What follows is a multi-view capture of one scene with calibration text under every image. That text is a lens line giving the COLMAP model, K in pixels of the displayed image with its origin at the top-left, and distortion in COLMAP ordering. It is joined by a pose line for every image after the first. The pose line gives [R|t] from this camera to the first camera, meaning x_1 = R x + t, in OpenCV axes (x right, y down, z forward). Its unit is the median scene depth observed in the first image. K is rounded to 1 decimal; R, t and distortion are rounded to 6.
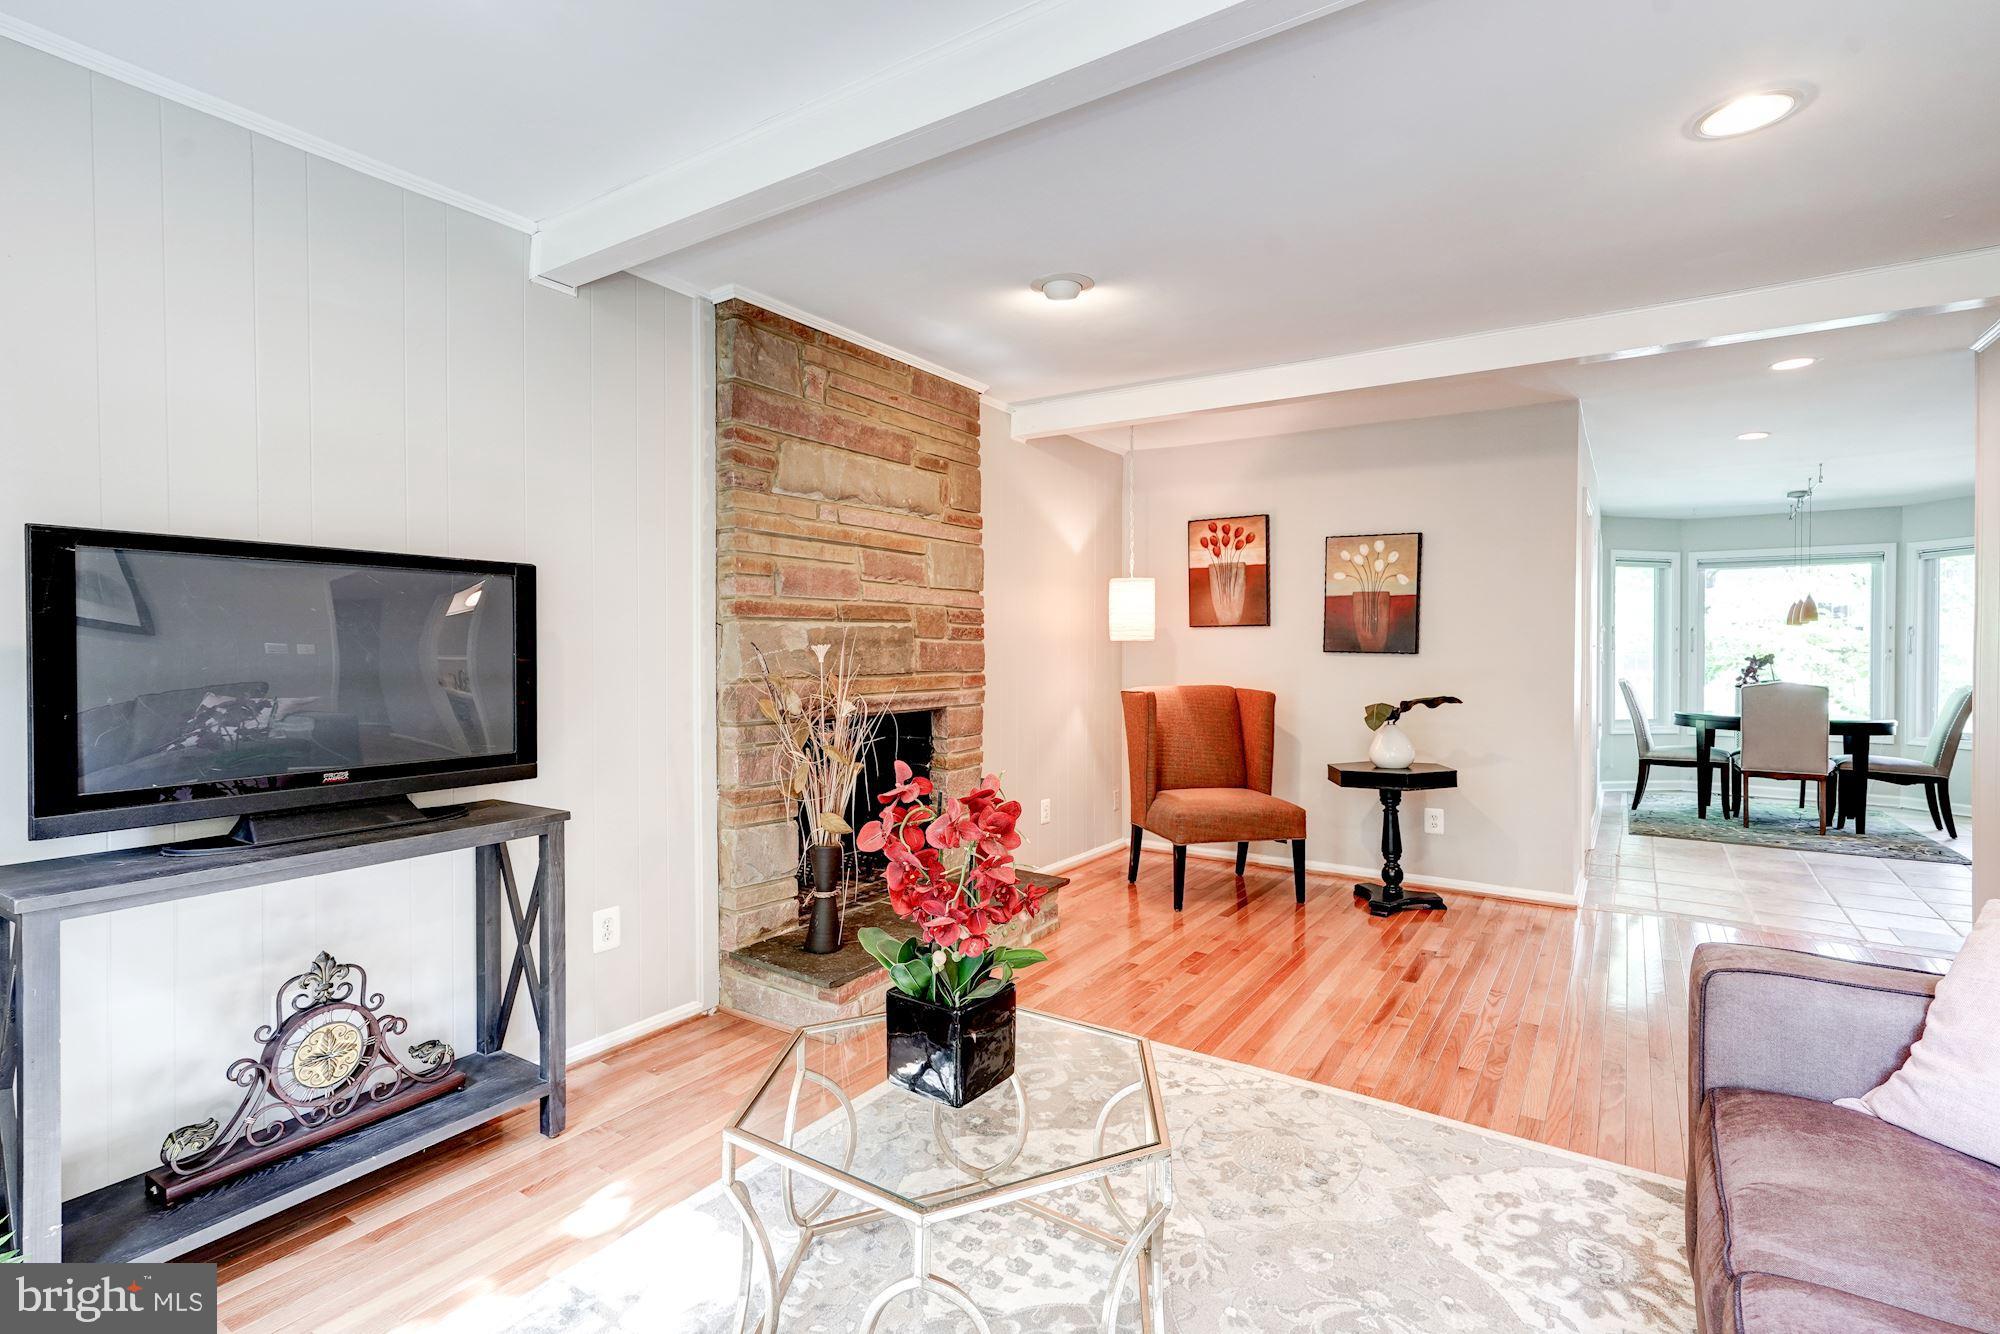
lens RADIAL K [[919.0, 0, 1003.9], [0, 919.0, 659.6], [0, 0, 1]] dist [0.002160, 0.000242]
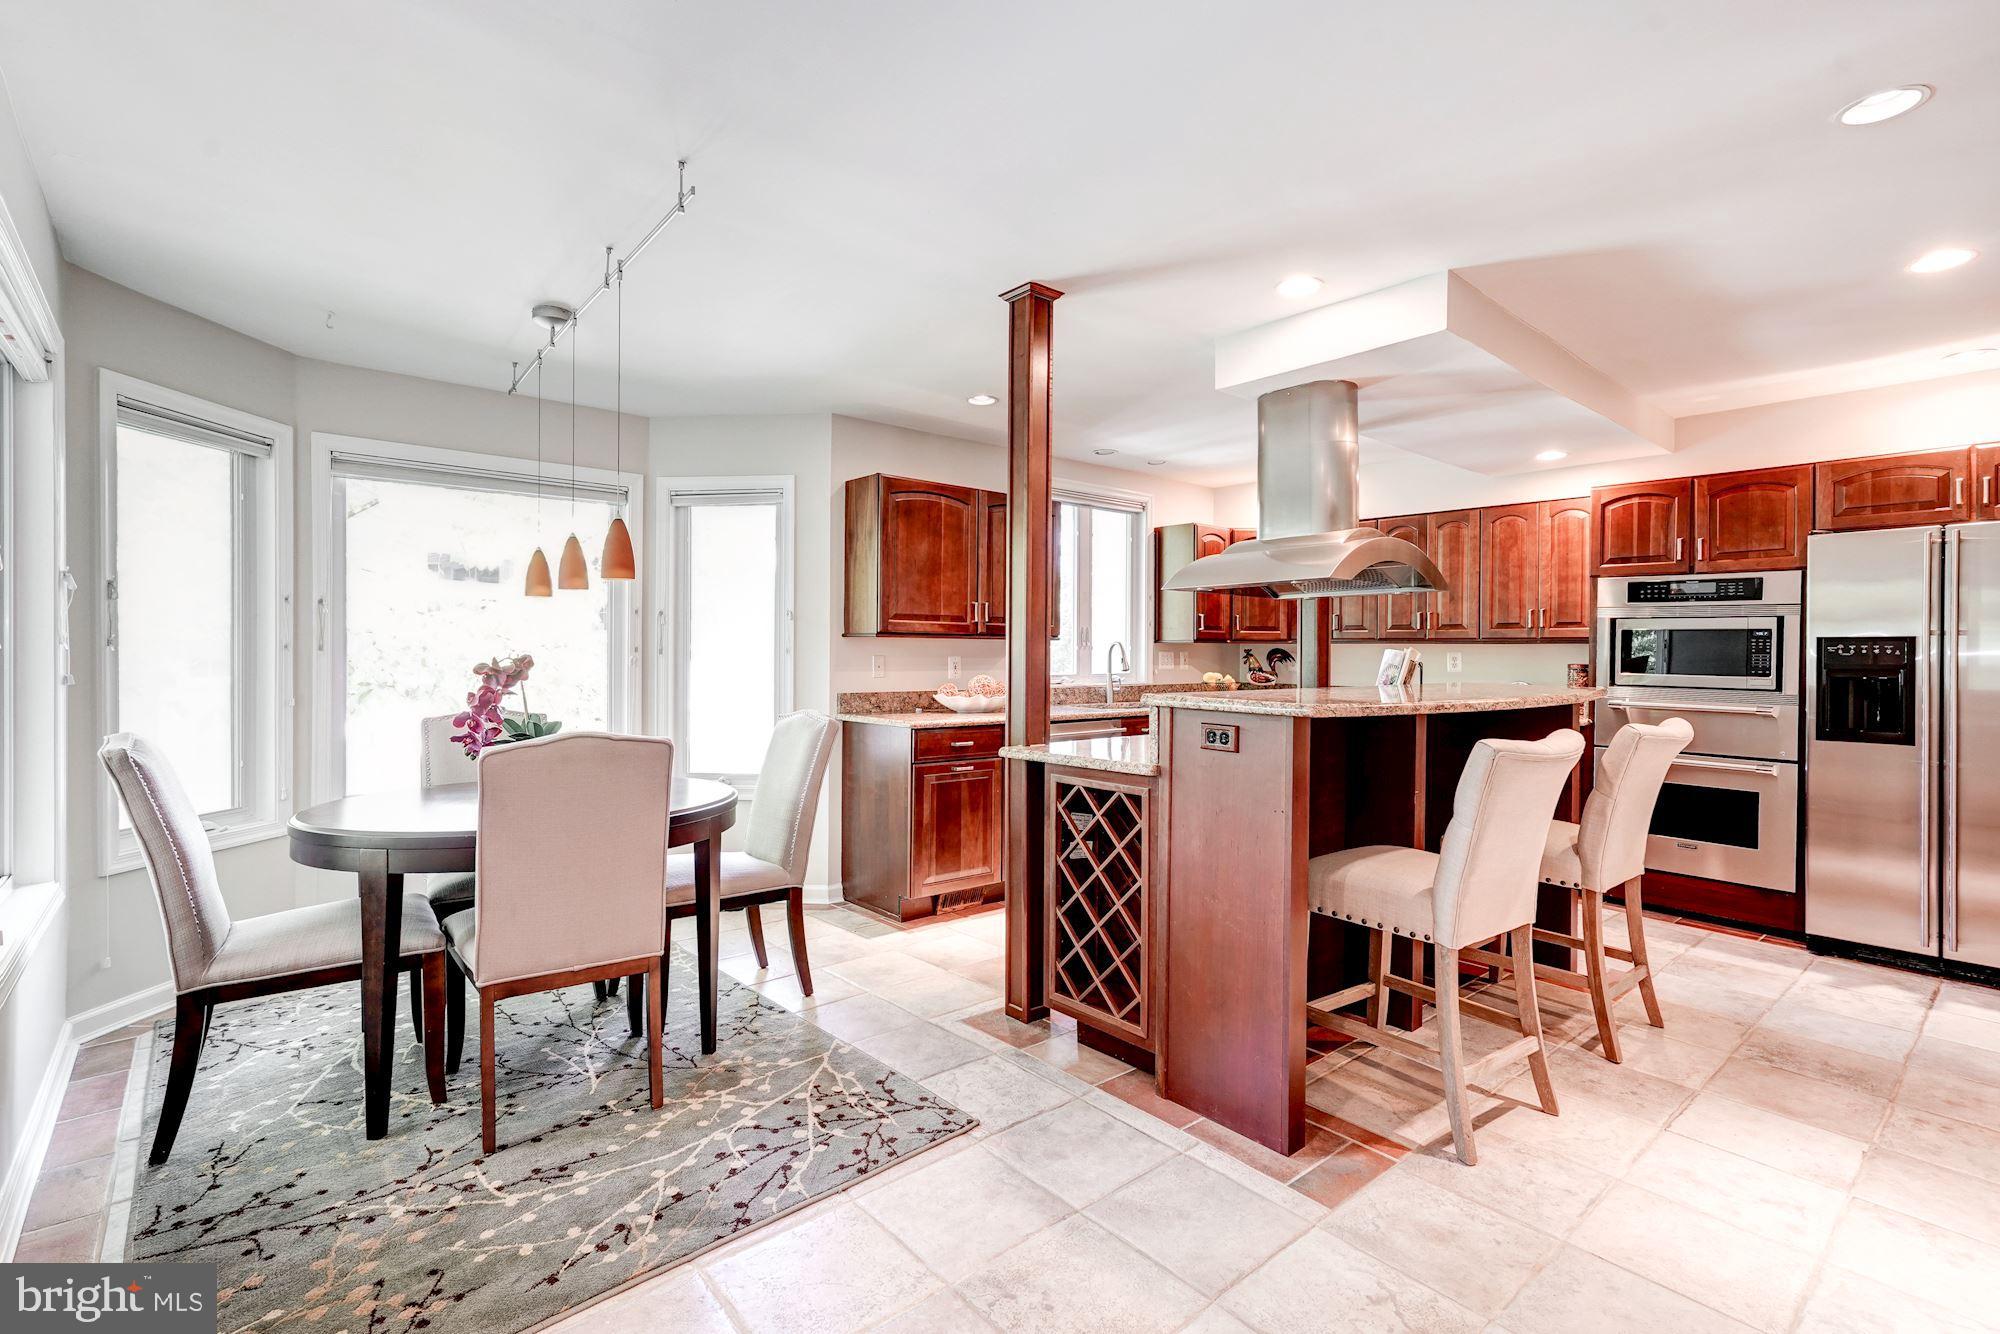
lens RADIAL K [[919.0, 0, 1005.1], [0, 919.0, 652.4], [0, 0, 1]] dist [0.002160, 0.000242]
pose [[0.262425, -0.006369, 0.964931, 0.468679], [0.007482, 0.999962, 0.004566, -0.007964], [-0.964923, 0.006021, 0.262462, 0.653711]]
